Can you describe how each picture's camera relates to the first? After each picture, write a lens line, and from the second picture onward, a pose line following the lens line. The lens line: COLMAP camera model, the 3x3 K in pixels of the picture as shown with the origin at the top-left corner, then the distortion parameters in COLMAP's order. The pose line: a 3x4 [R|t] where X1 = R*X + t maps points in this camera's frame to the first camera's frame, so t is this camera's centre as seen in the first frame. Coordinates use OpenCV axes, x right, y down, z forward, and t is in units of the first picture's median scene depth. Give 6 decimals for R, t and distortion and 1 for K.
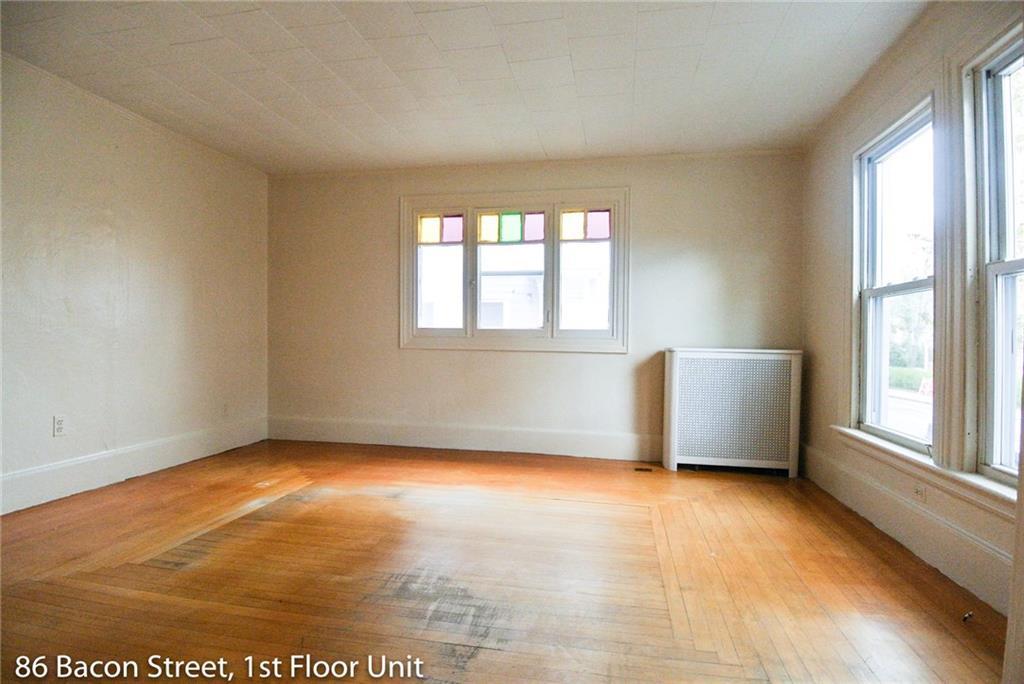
lens RADIAL K [[528.1, 0, 512.0], [0, 528.1, 342.0], [0, 0, 1]] dist [0.001066, -0.025852]
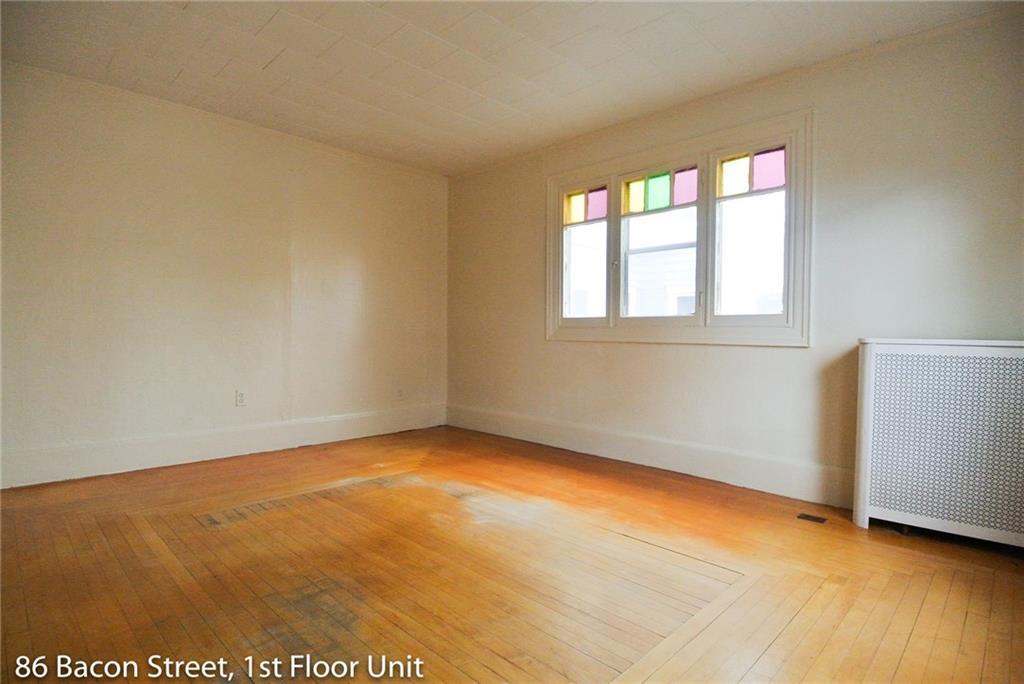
lens RADIAL K [[528.1, 0, 512.0], [0, 528.1, 342.0], [0, 0, 1]] dist [0.001066, -0.025852]
pose [[0.835864, 0.004376, -0.548919, 0.268694], [-0.002353, 0.999988, 0.004389, 0.012237], [0.548931, -0.002378, 0.835864, 0.202715]]
